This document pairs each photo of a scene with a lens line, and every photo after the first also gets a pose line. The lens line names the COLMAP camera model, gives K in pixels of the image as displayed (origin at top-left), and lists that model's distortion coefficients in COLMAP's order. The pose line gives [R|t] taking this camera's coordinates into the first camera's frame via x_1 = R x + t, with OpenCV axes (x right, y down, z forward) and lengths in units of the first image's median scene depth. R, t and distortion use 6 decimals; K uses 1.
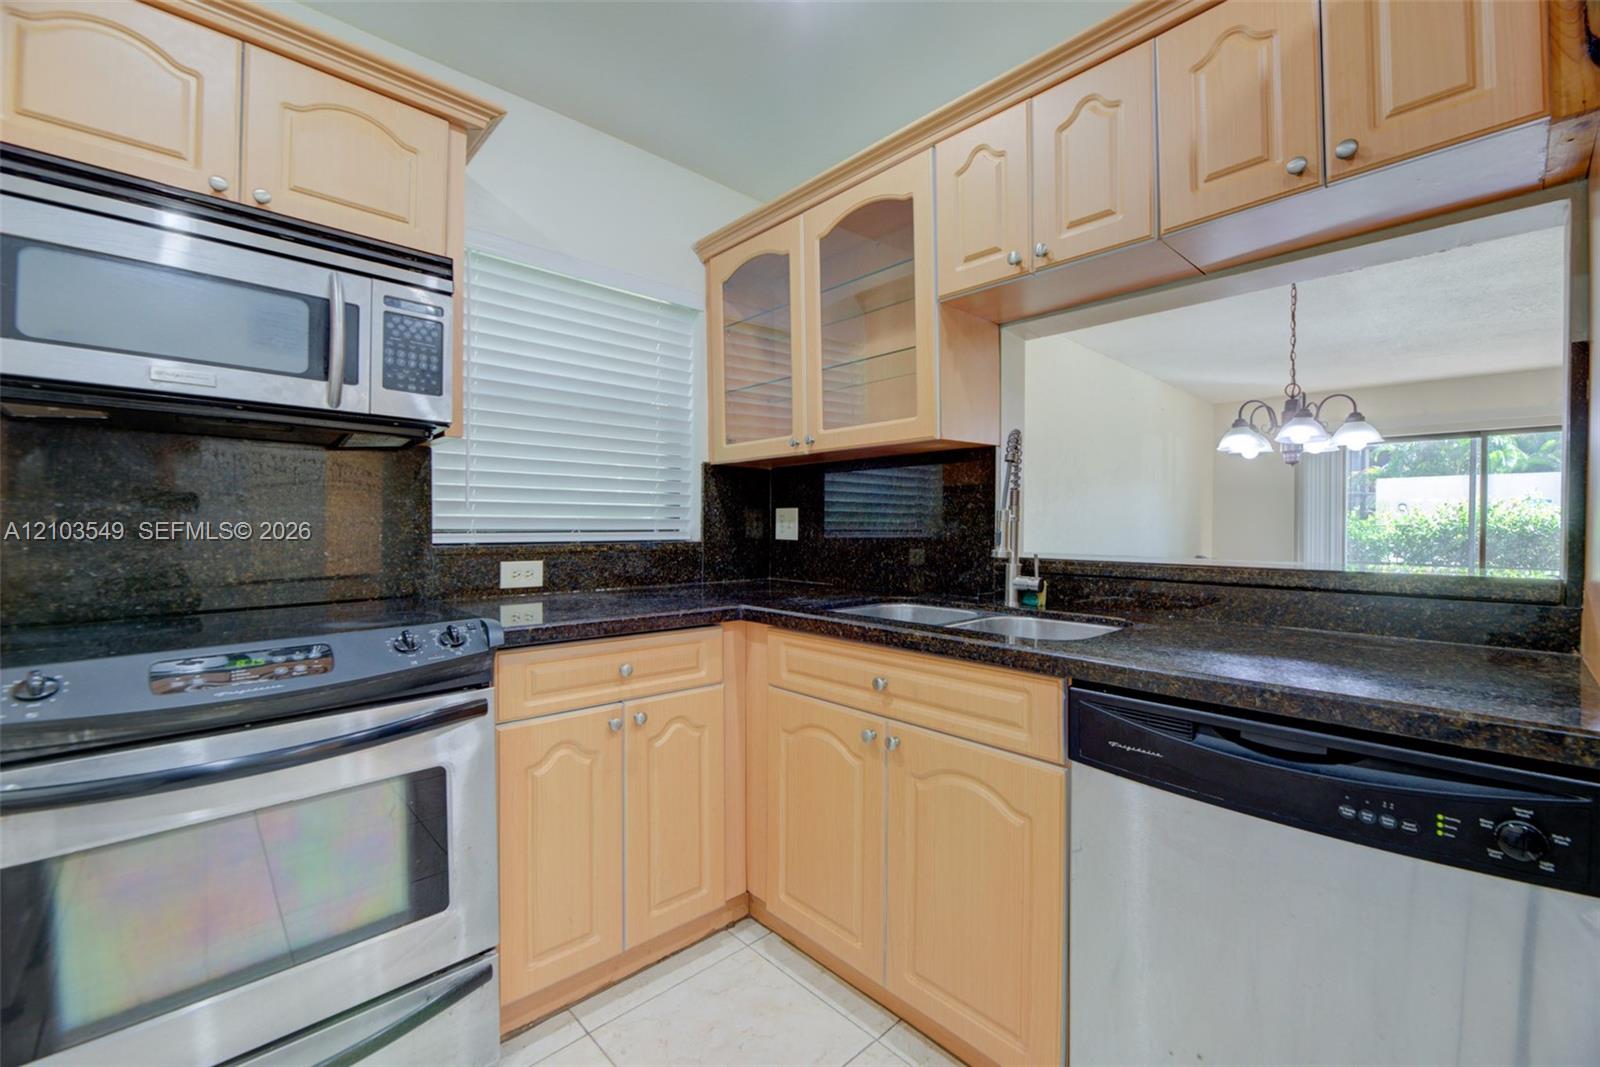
lens RADIAL K [[632.8, 0, 775.1], [0, 632.8, 534.7], [0, 0, 1]] dist [-0.010597, -0.000849]
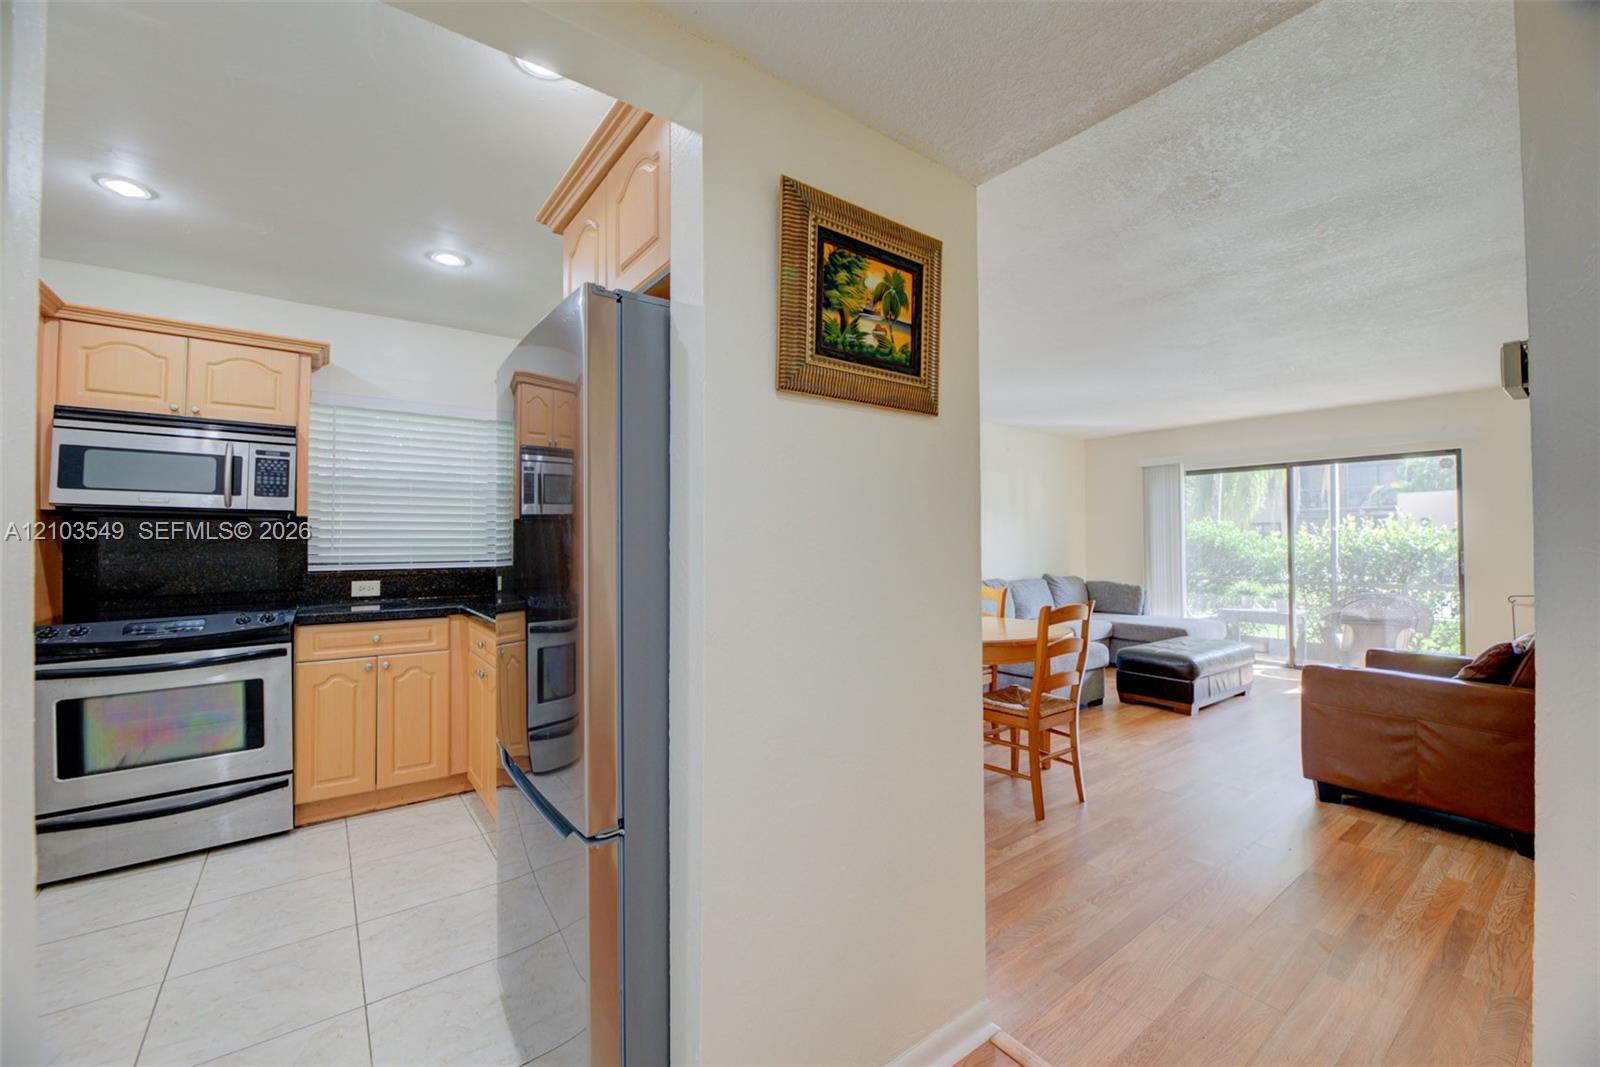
lens RADIAL K [[632.8, 0, 799.9], [0, 632.8, 530.3], [0, 0, 1]] dist [-0.010597, -0.000849]
pose [[0.995954, -0.009895, -0.089316, 1.099773], [0.006882, 0.999399, -0.033973, -0.034699], [0.089599, 0.033220, 0.995424, -0.715580]]
